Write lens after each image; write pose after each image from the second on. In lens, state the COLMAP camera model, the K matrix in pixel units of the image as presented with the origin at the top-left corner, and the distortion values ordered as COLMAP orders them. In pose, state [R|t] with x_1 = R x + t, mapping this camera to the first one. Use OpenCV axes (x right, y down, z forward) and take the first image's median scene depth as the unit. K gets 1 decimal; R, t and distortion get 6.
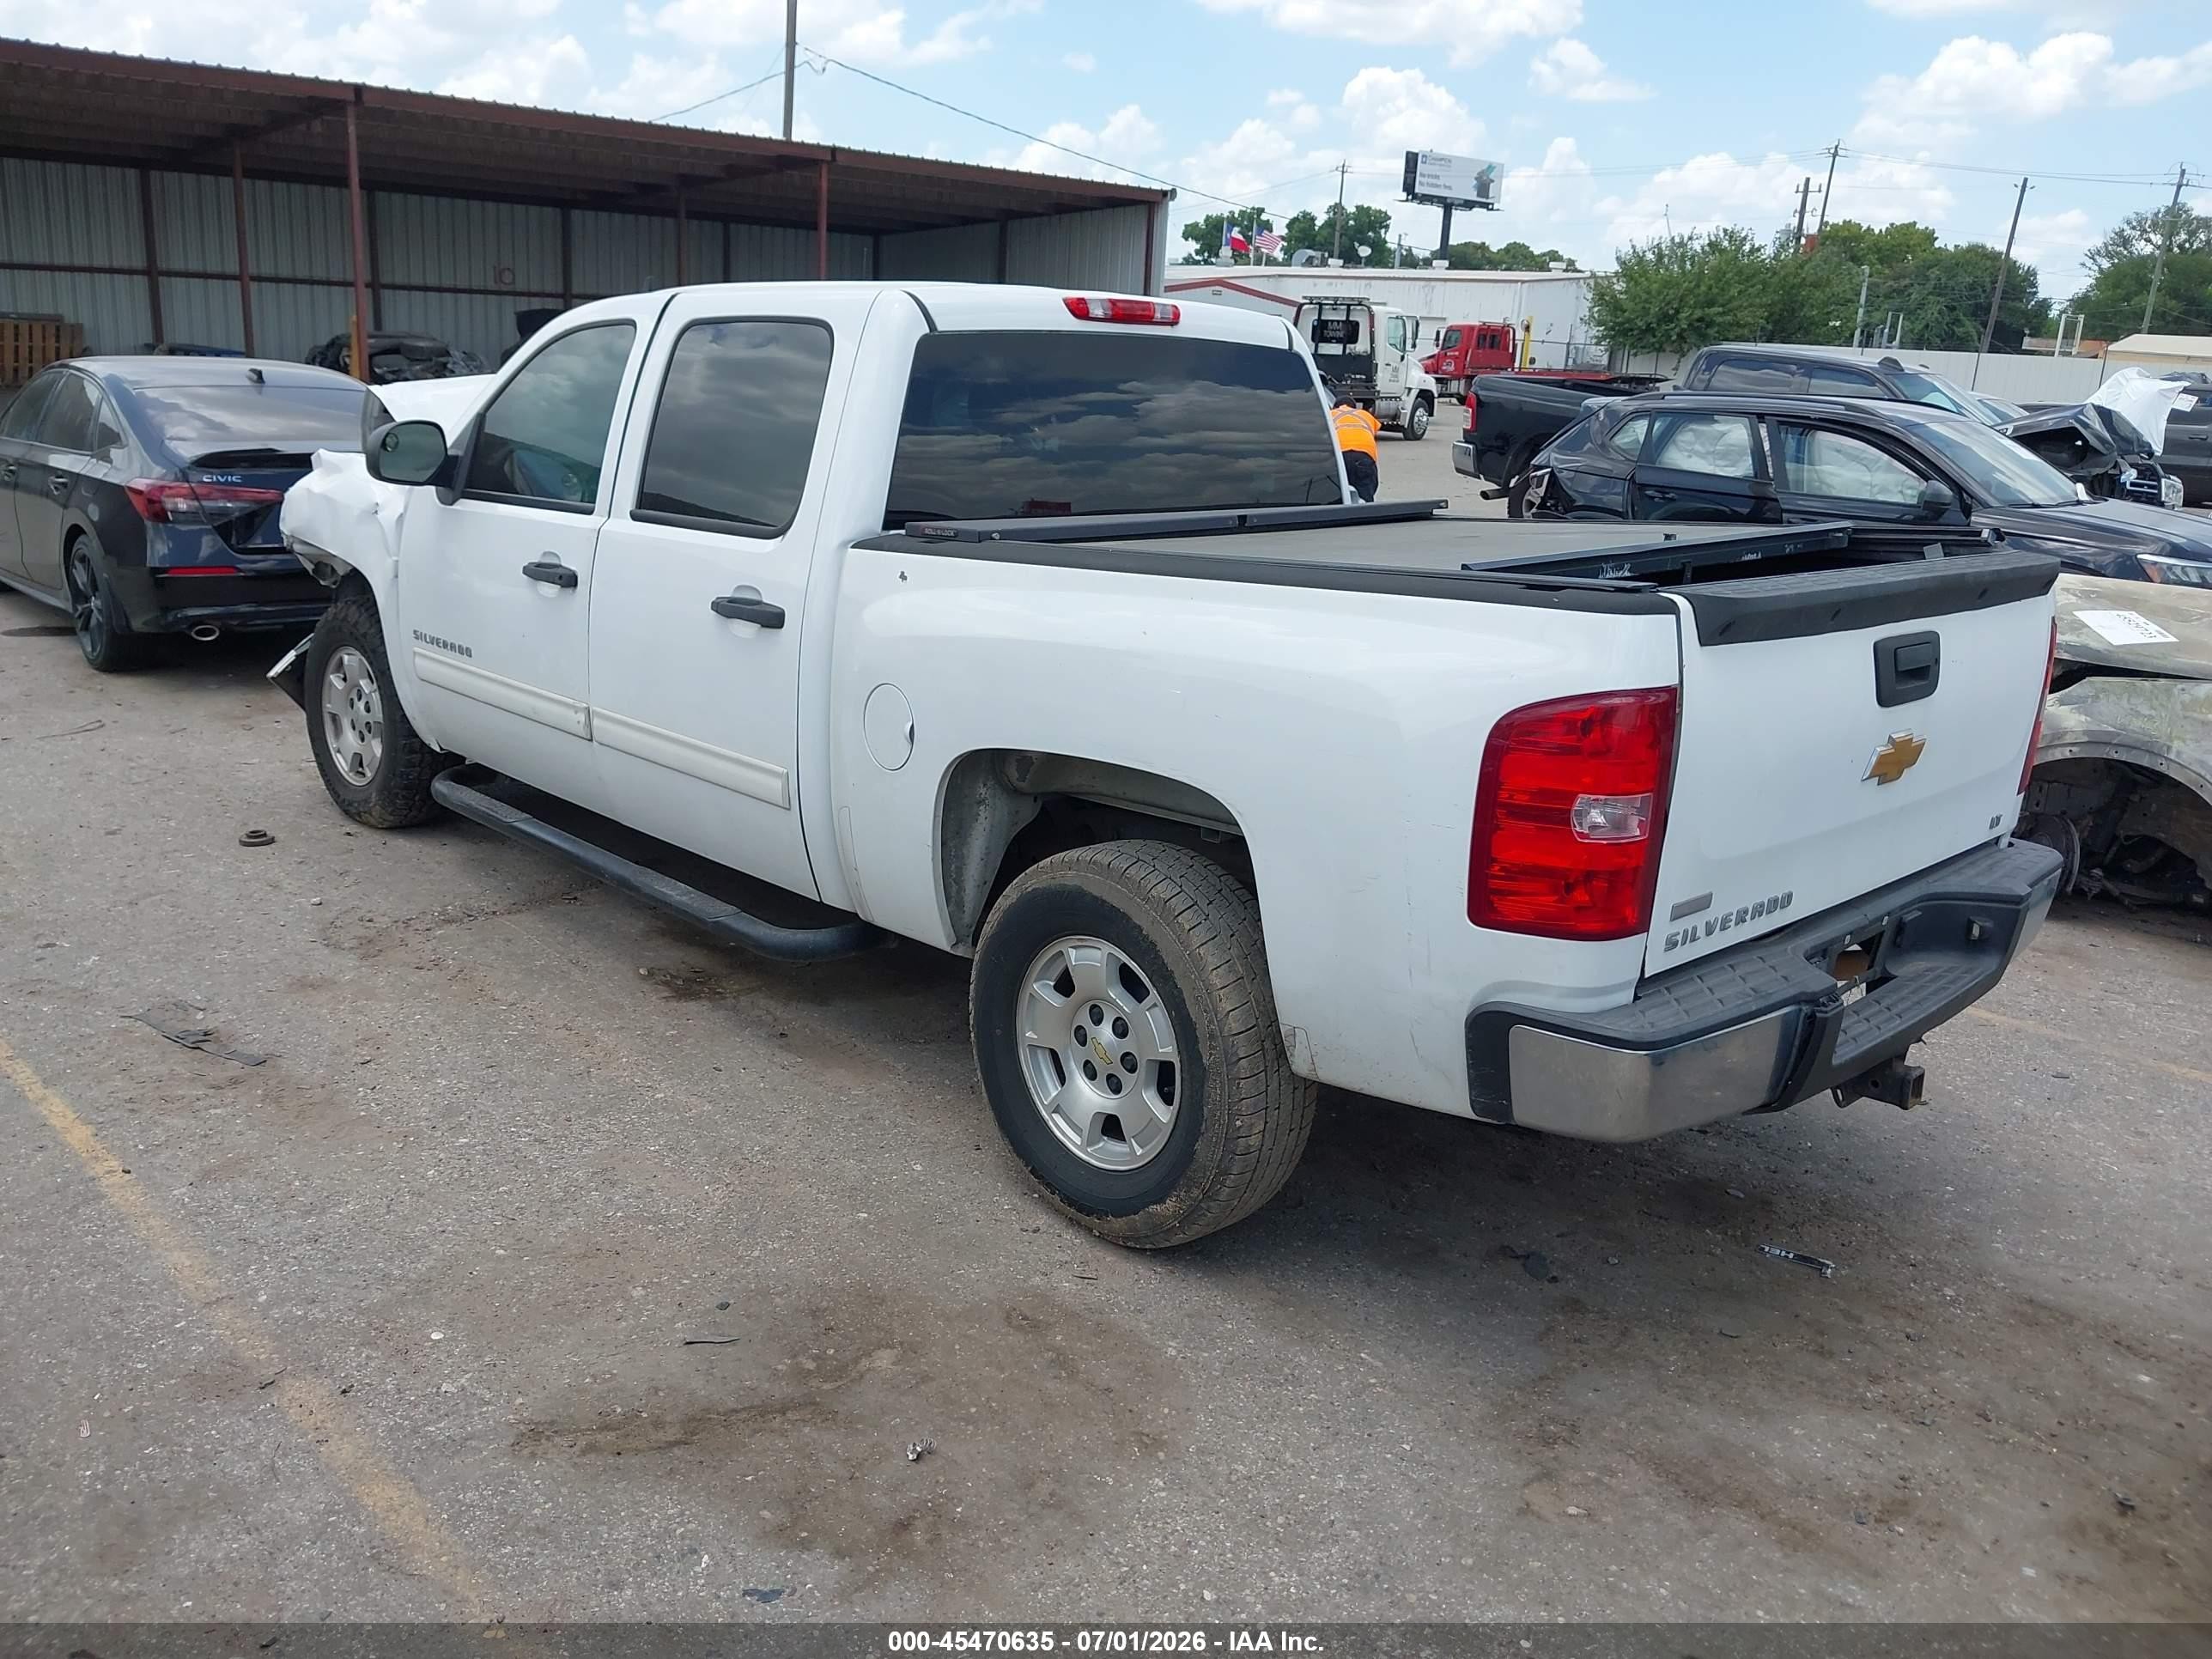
lens RADIAL K [[1730.7, 0, 1106.0], [0, 1730.7, 829.5], [0, 0, 1]] dist [-0.005687, 0.001095]
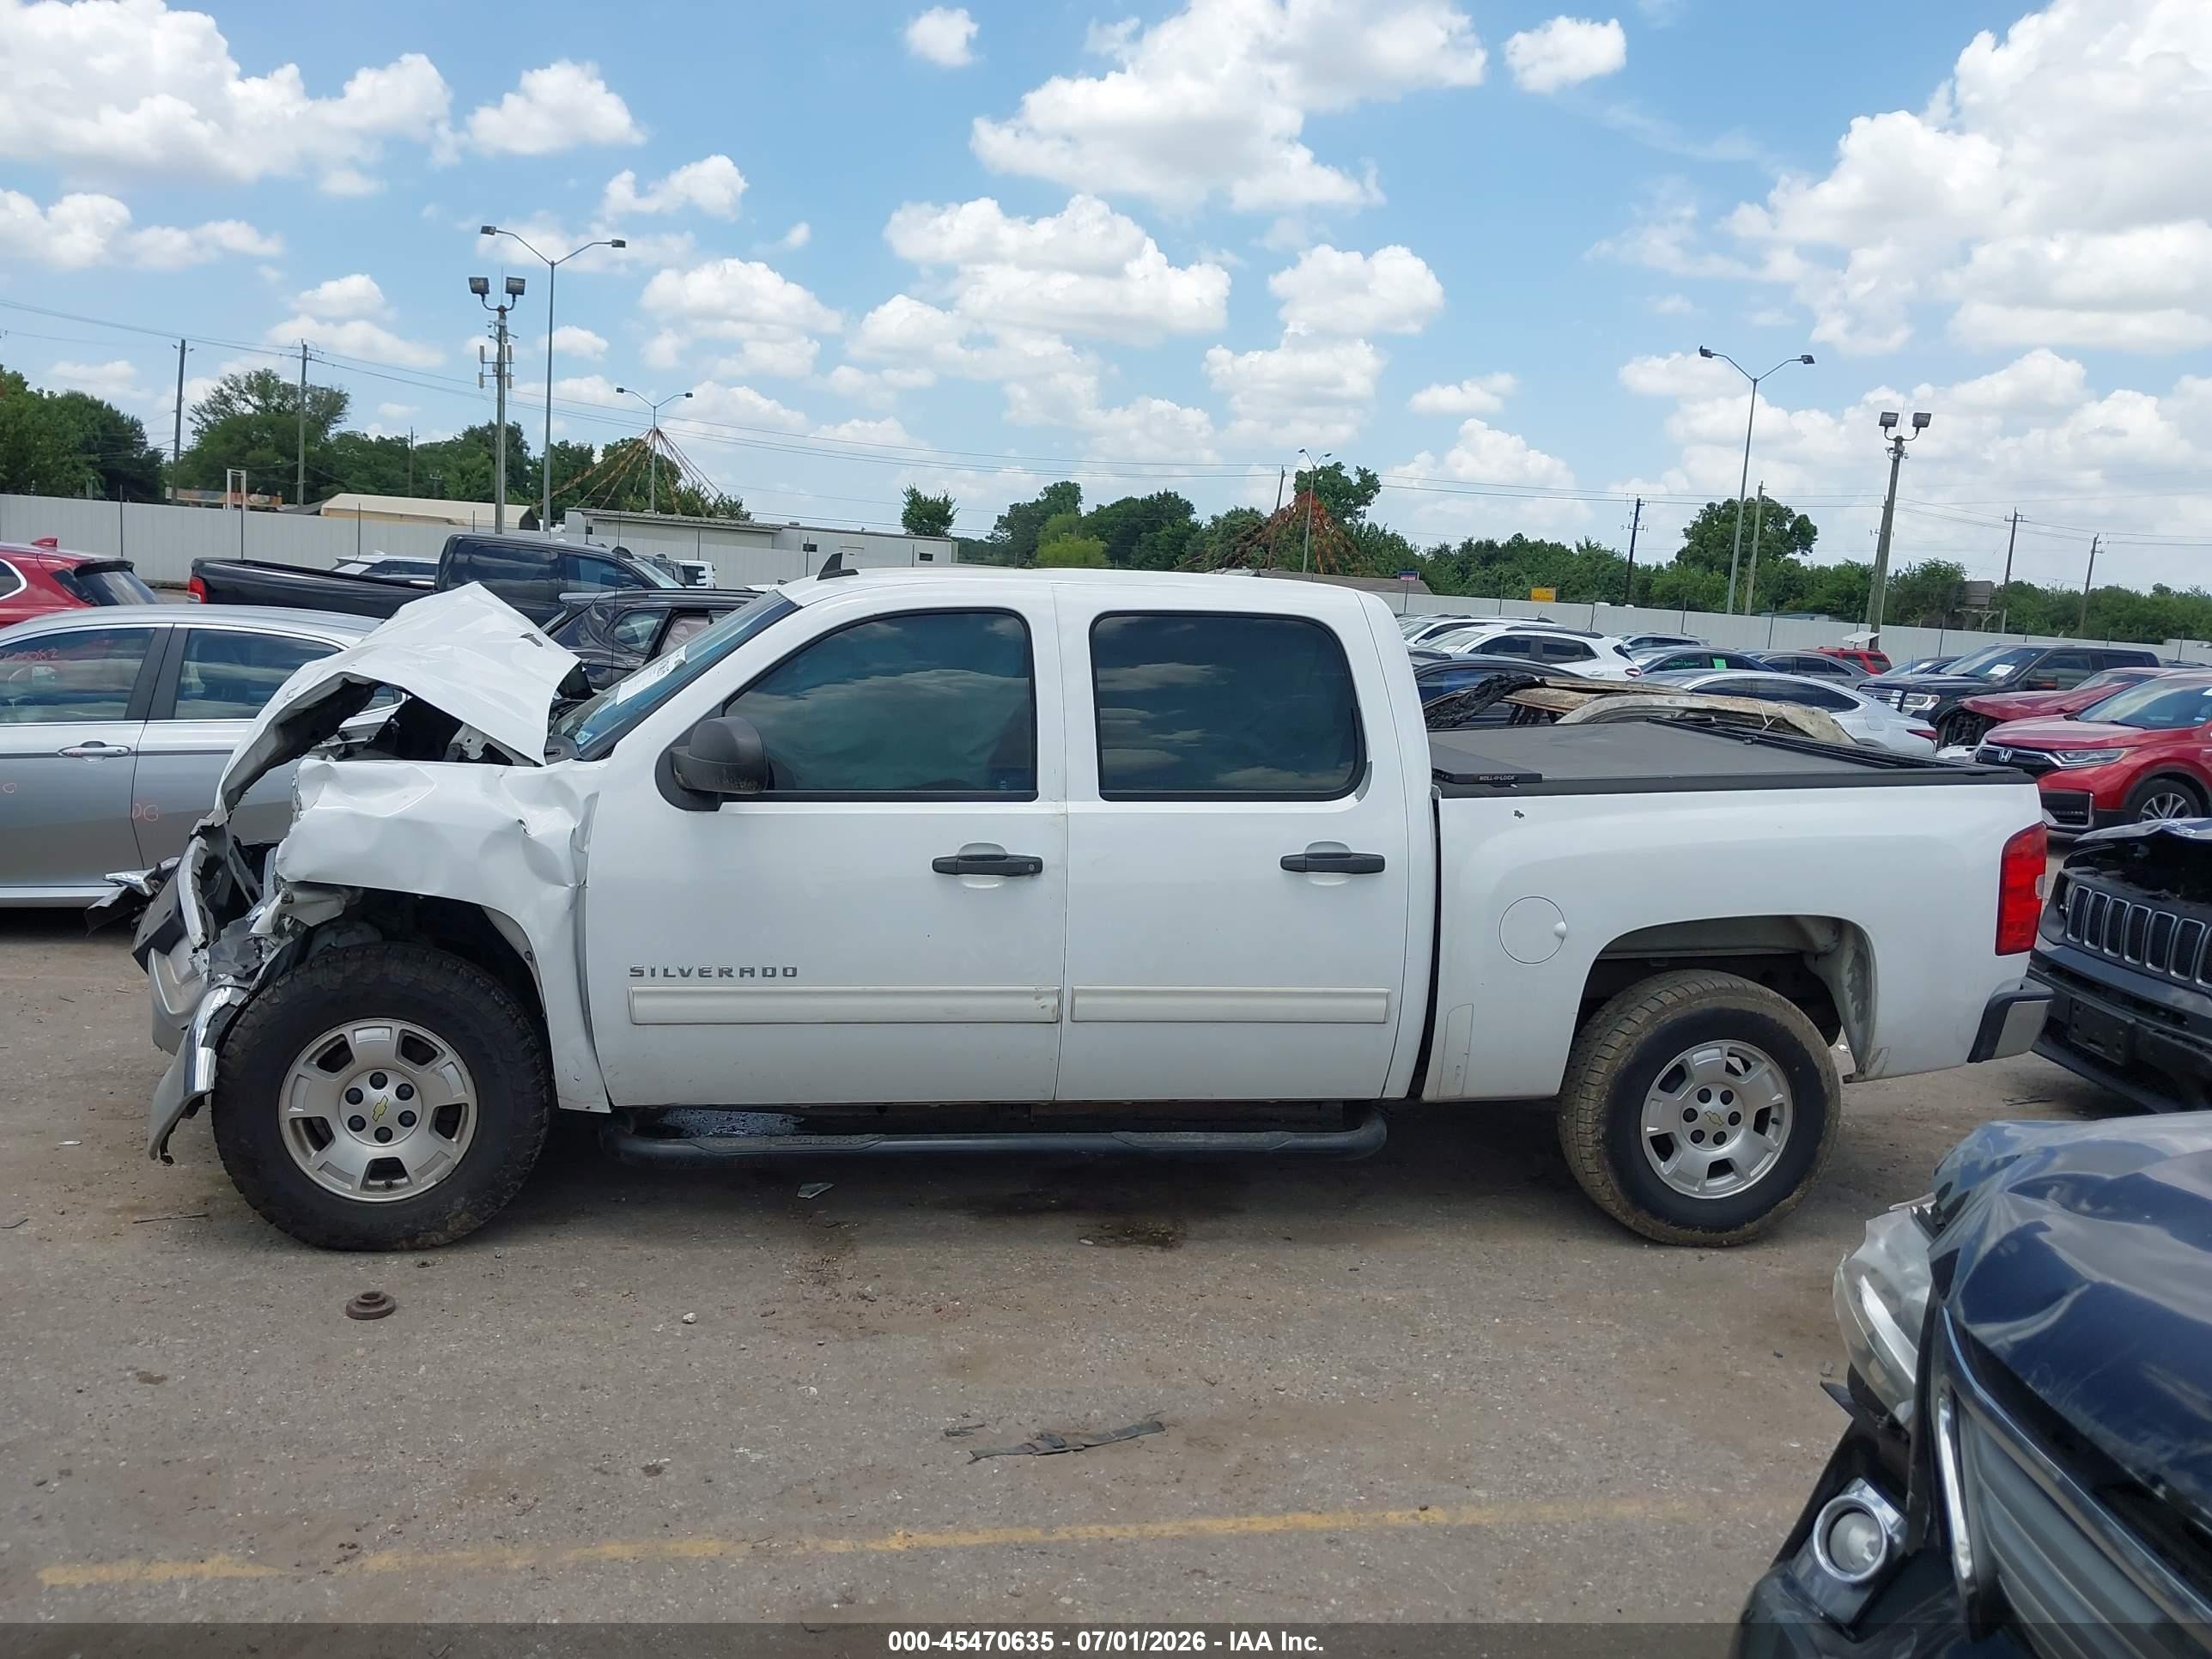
lens RADIAL K [[1754.1, 0, 1033.0], [0, 1754.1, 825.8], [0, 0, 1]] dist [0.081811, -0.221112]
pose [[0.556794, -0.120326, 0.821889, -0.897136], [0.188041, 0.982025, 0.016380, -0.145578], [-0.809086, 0.145429, 0.569412, 0.340918]]
